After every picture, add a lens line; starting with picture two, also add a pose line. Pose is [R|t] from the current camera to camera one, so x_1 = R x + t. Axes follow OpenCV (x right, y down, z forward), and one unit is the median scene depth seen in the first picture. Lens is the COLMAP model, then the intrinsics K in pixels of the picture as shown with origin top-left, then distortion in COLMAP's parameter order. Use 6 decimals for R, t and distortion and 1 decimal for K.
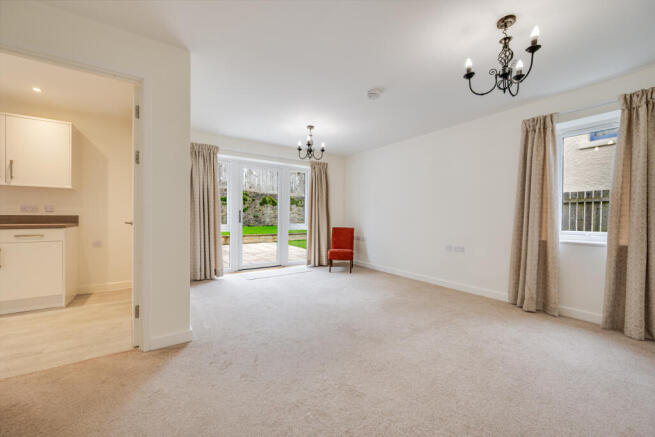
lens RADIAL K [[255.5, 0, 327.5], [0, 255.5, 218.5], [0, 0, 1]] dist [-0.000443, -0.000236]
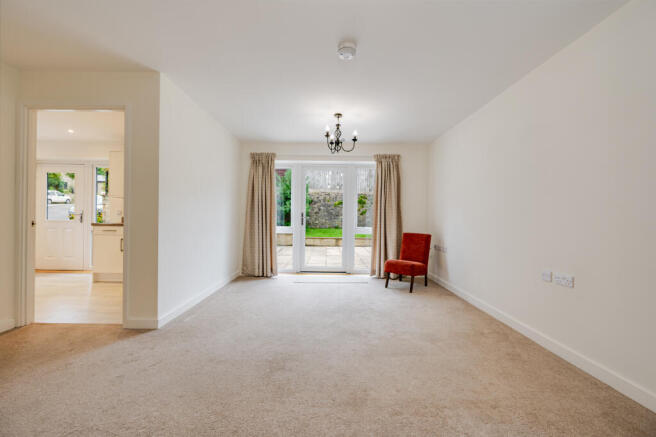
lens RADIAL K [[255.8, 0, 328.0], [0, 255.8, 218.5], [0, 0, 1]] dist [-0.000443, -0.000236]
pose [[0.823346, 0.002378, -0.567535, 0.316556], [-0.009224, 0.999915, -0.009193, -0.000837], [0.567465, 0.012804, 0.823298, 0.218106]]
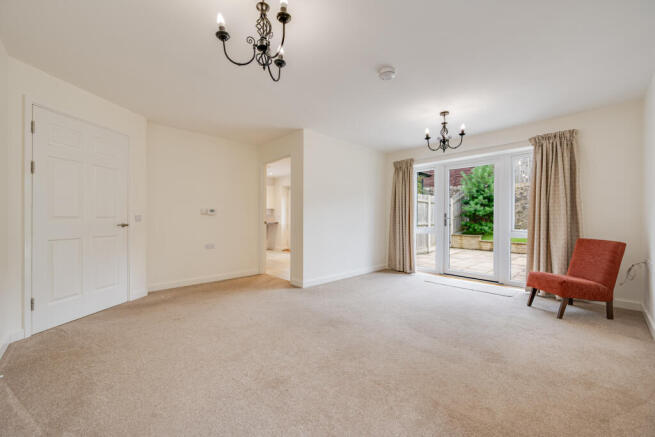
lens RADIAL K [[255.5, 0, 327.5], [0, 255.5, 218.5], [0, 0, 1]] dist [-0.000443, -0.000236]
pose [[0.150805, -0.006971, -0.988539, 0.563823], [-0.009772, 0.999916, -0.008542, 0.000665], [0.988515, 0.010948, 0.150724, 0.395401]]
